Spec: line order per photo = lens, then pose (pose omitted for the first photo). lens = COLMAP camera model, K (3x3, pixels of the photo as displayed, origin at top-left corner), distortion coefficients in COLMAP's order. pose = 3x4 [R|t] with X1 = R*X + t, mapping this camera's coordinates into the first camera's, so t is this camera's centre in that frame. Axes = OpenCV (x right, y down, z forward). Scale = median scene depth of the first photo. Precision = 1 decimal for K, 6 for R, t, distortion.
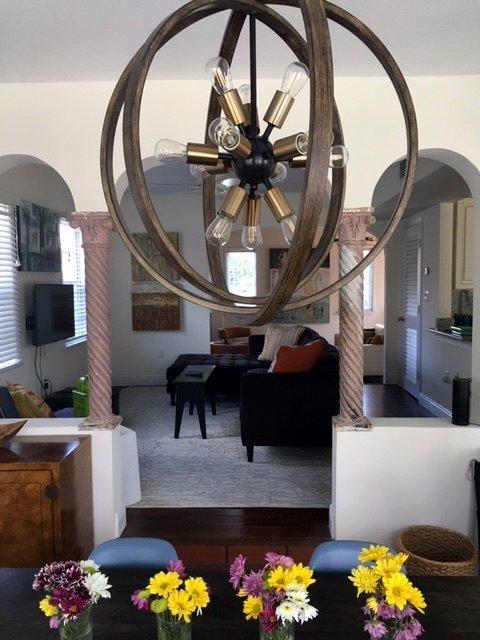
lens RADIAL K [[544.2, 0, 240.0], [0, 544.2, 320.0], [0, 0, 1]] dist [0.082292, -0.088888]
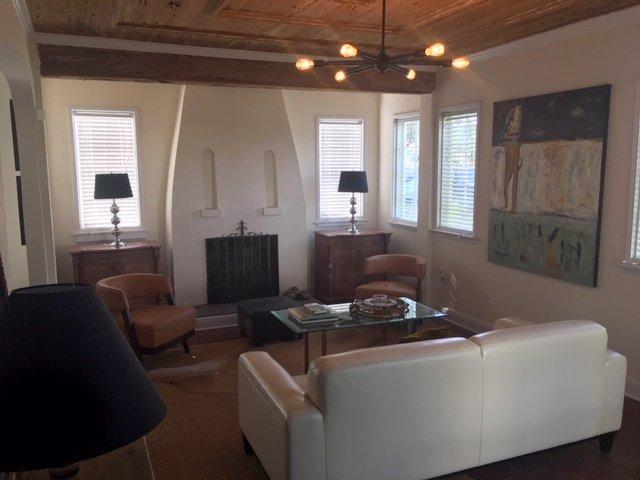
lens RADIAL K [[544.2, 0, 320.0], [0, 544.2, 240.0], [0, 0, 1]] dist [0.082292, -0.088888]
pose [[0.421002, 0.135207, -0.896926, 0.982580], [-0.066347, 0.990769, 0.118211, -0.139363], [0.904630, 0.009742, 0.426086, 1.547015]]
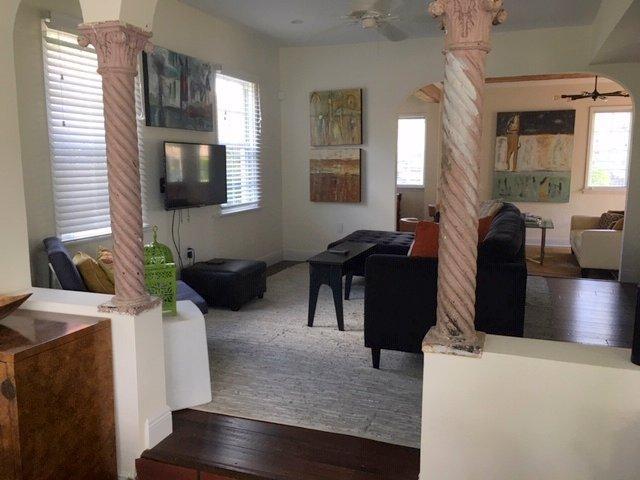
lens RADIAL K [[544.2, 0, 320.0], [0, 544.2, 240.0], [0, 0, 1]] dist [0.082292, -0.088888]
pose [[0.950859, 0.055195, -0.304664, 0.146821], [-0.031939, 0.996218, 0.080800, 0.014717], [0.307972, -0.067098, 0.949026, 0.213030]]
